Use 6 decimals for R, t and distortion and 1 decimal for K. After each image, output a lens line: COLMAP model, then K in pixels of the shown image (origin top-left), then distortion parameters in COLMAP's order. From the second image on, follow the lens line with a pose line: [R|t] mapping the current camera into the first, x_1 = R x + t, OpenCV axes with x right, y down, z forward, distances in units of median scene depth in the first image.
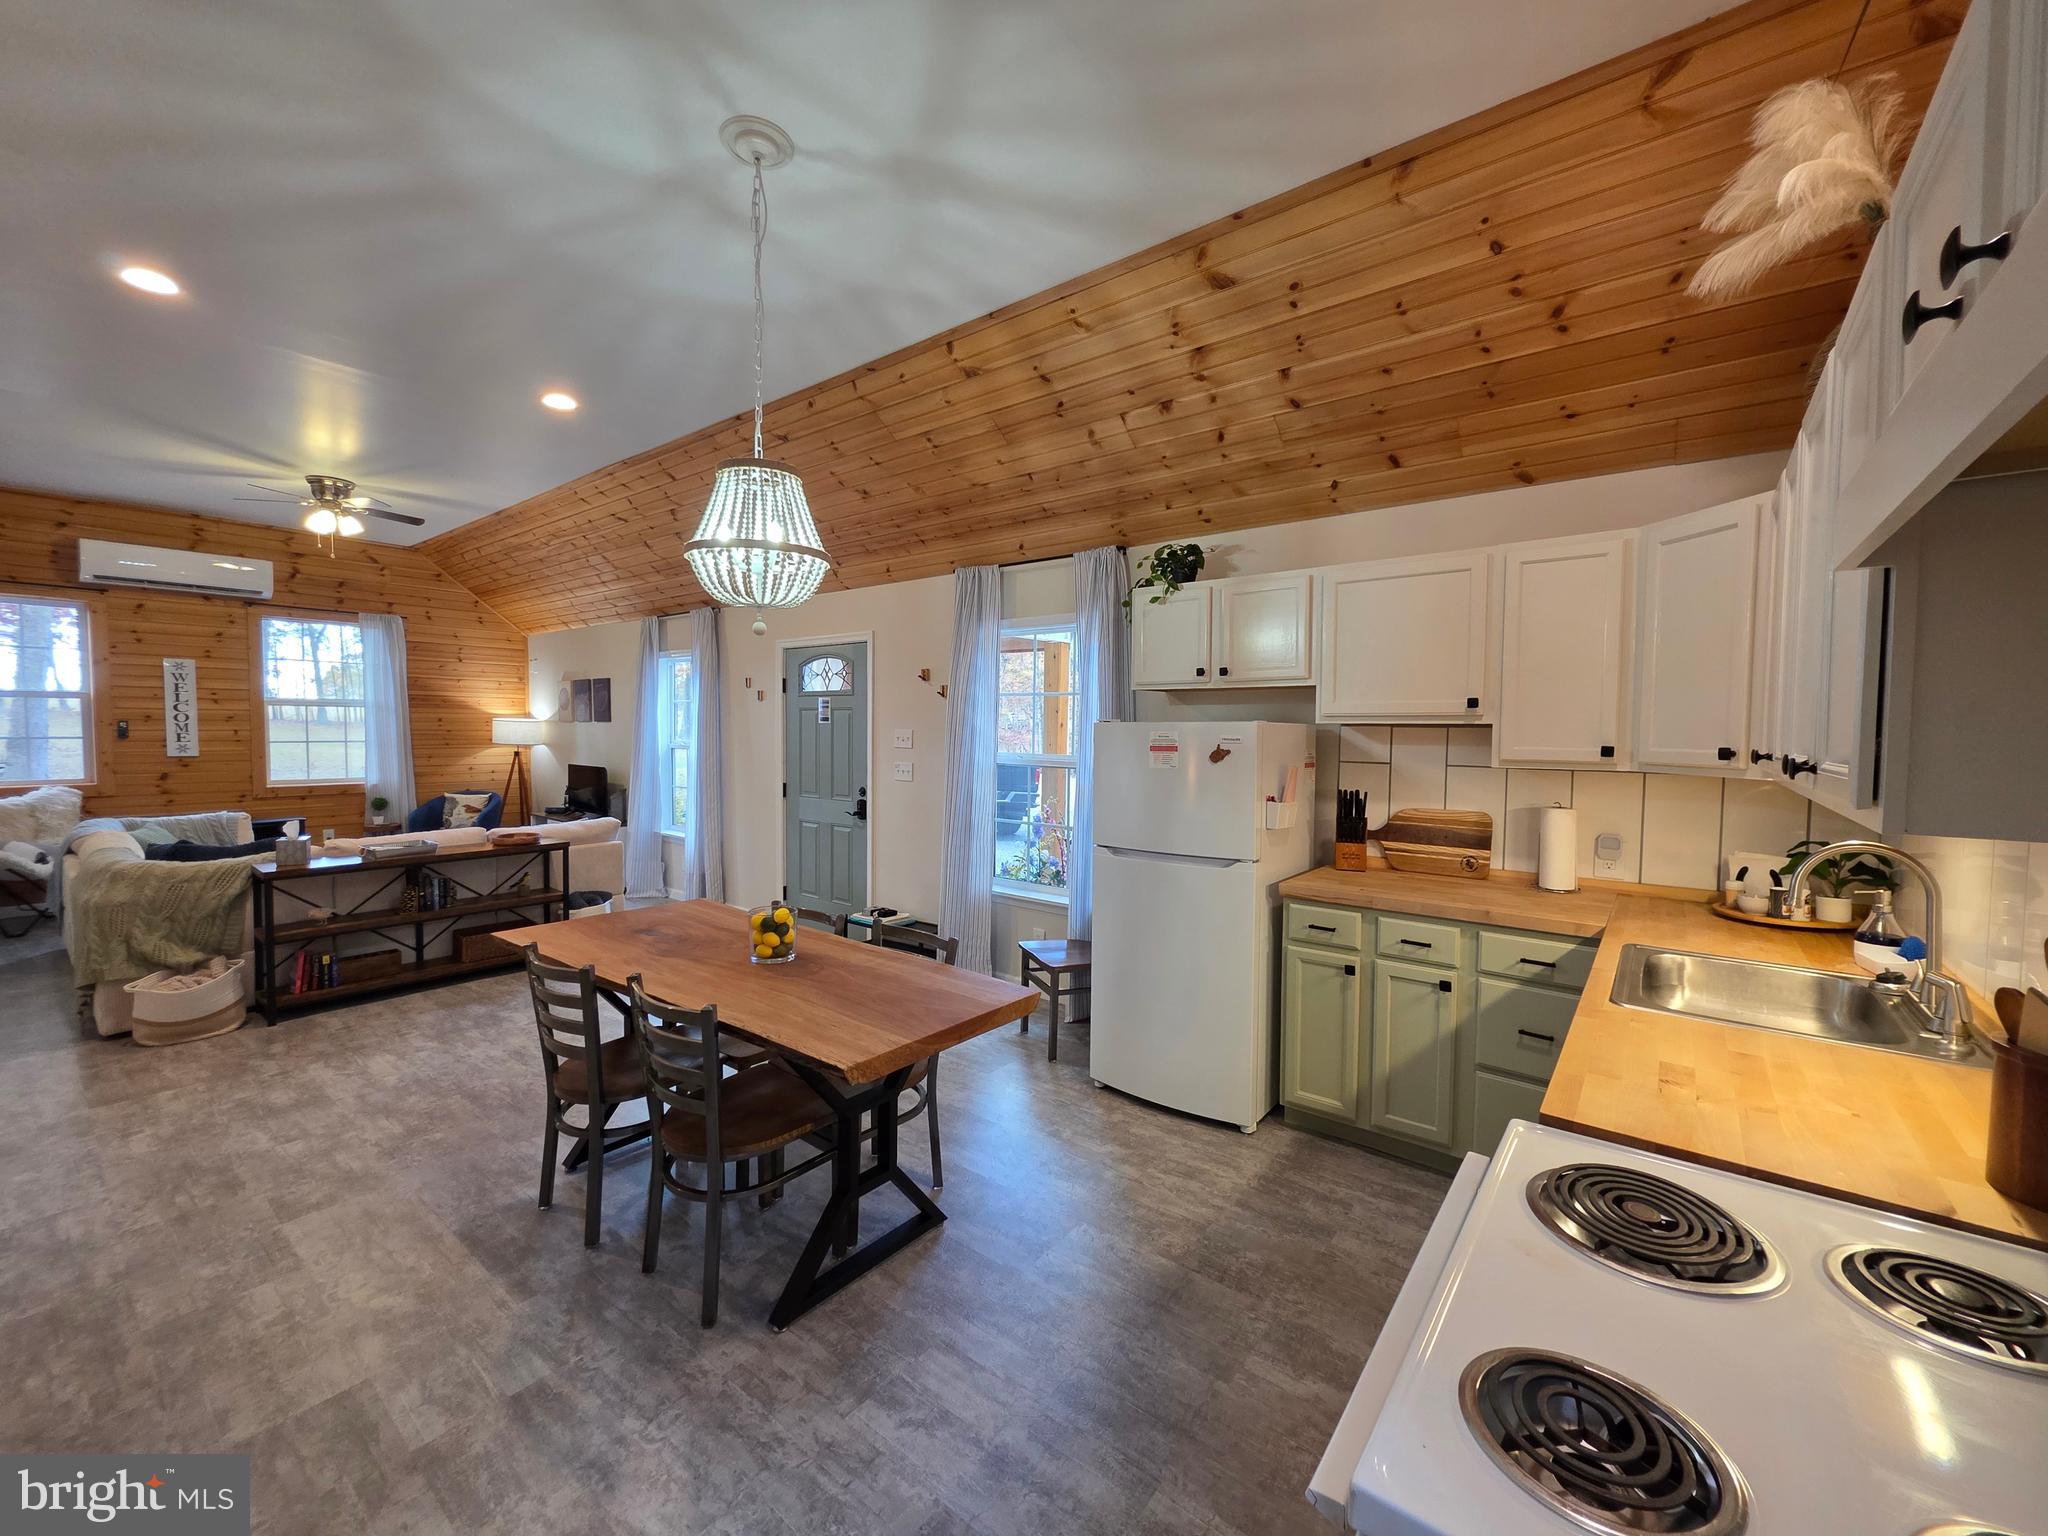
lens RADIAL K [[817.3, 0, 1022.4], [0, 817.3, 765.5], [0, 0, 1]] dist [0.002774, -0.000478]
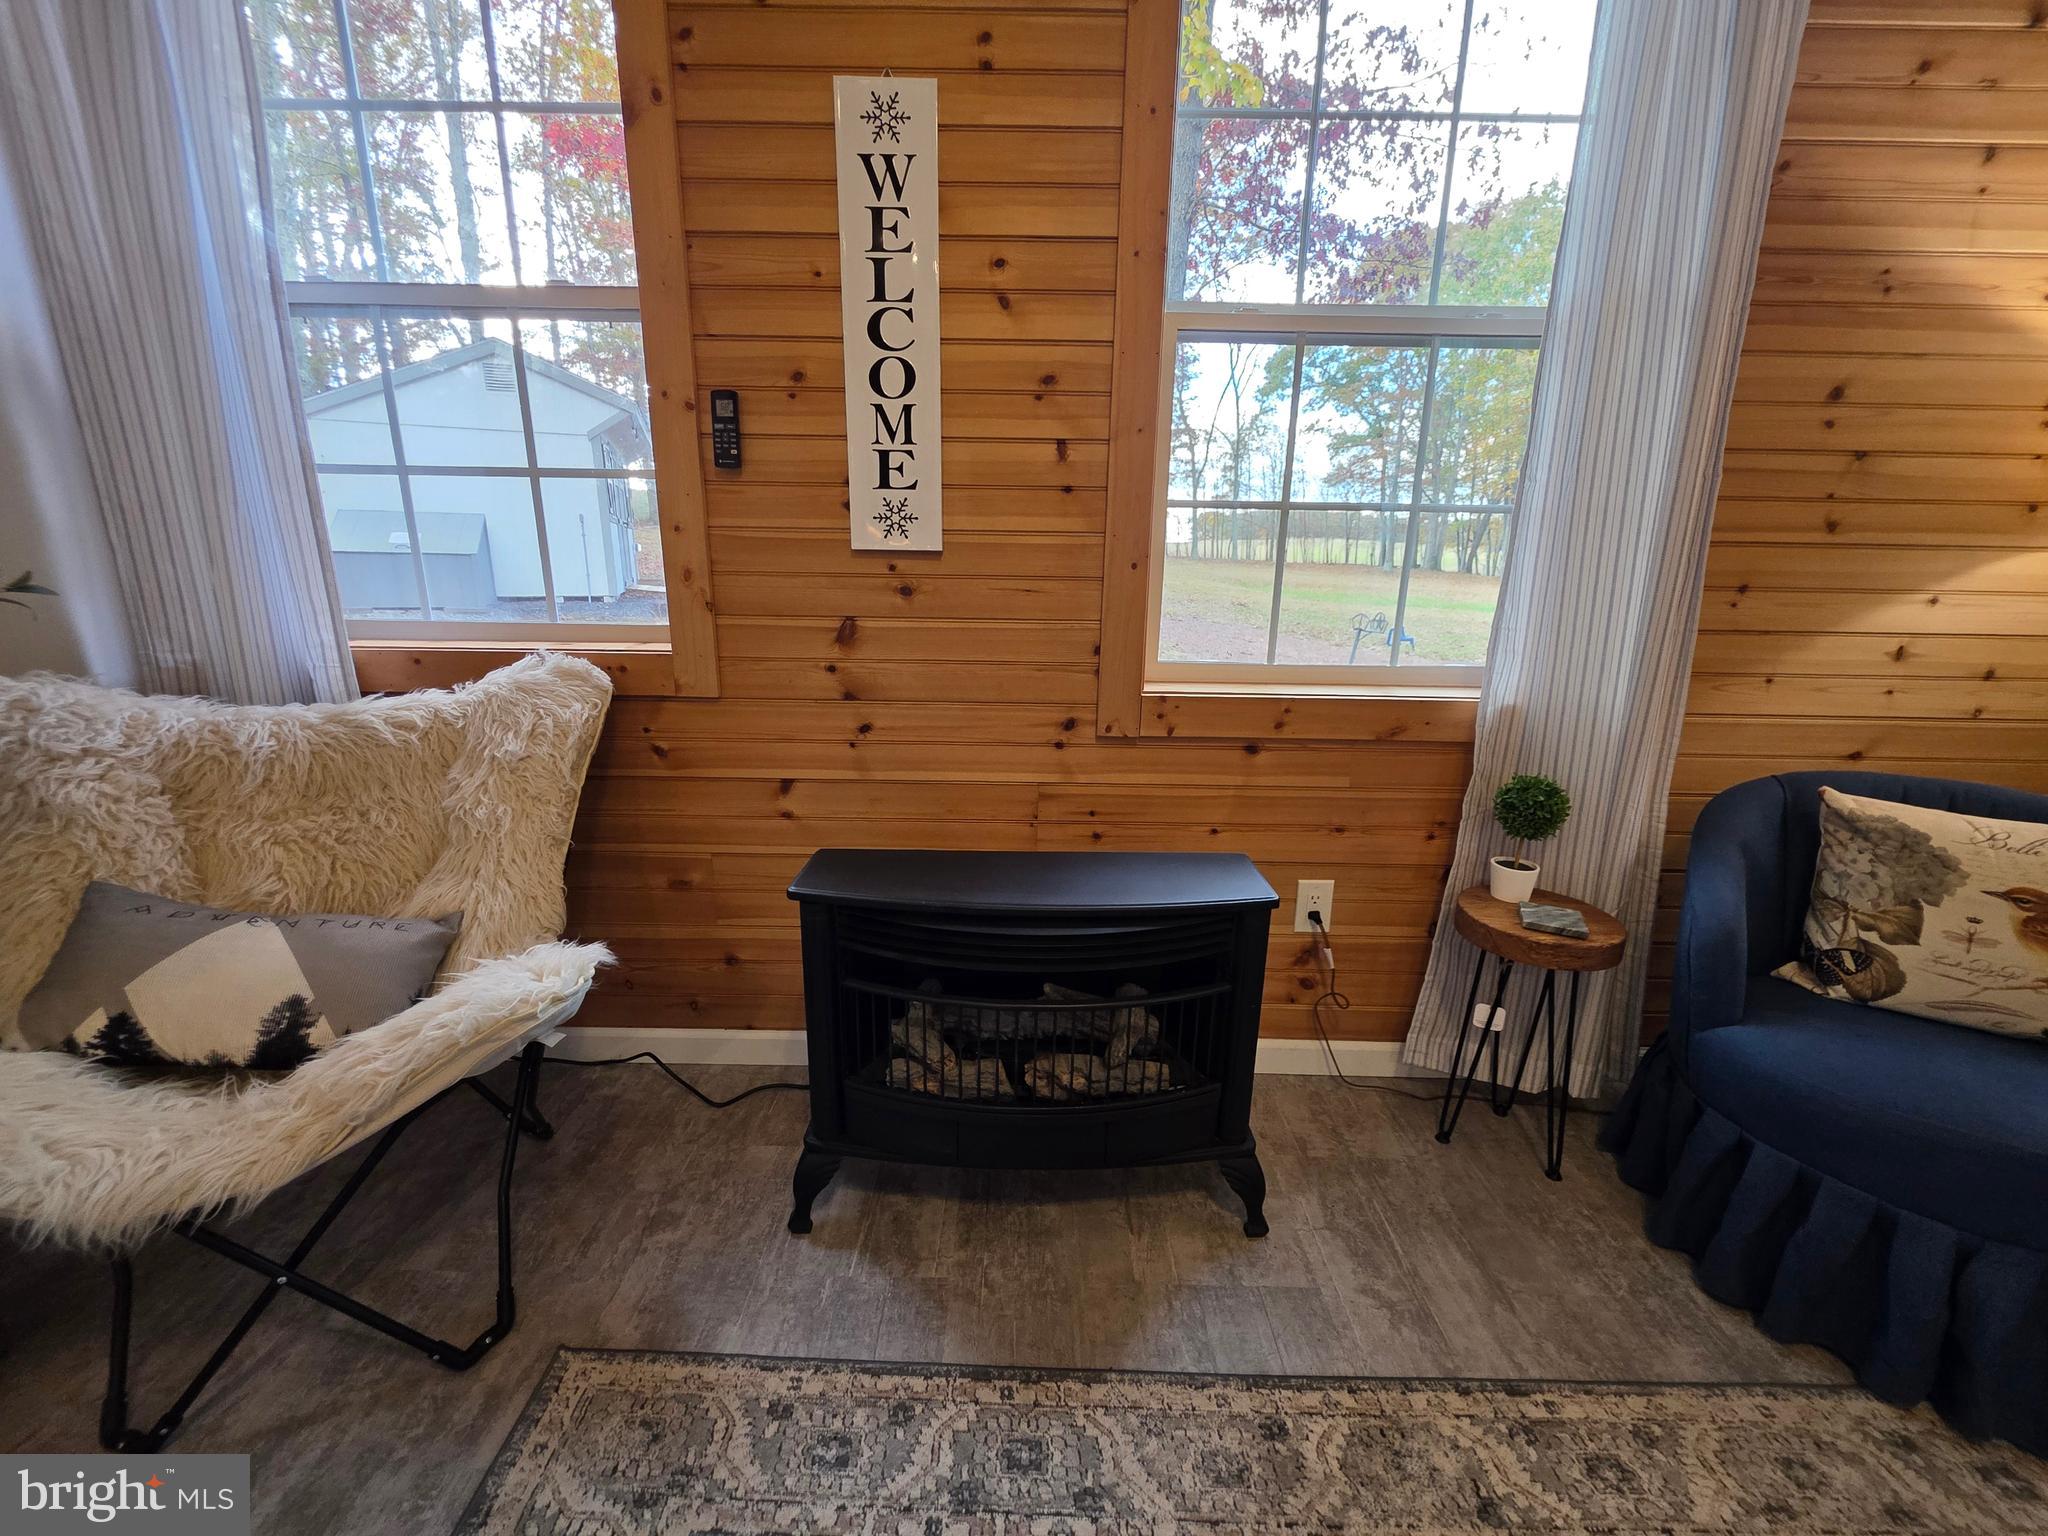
lens RADIAL K [[817.3, 0, 1022.4], [0, 817.3, 765.5], [0, 0, 1]] dist [0.002774, -0.000478]
pose [[0.618929, 0.192600, -0.761467, -0.827460], [-0.046656, 0.976773, 0.209135, -0.001860], [0.784060, -0.093912, 0.613539, 0.898842]]
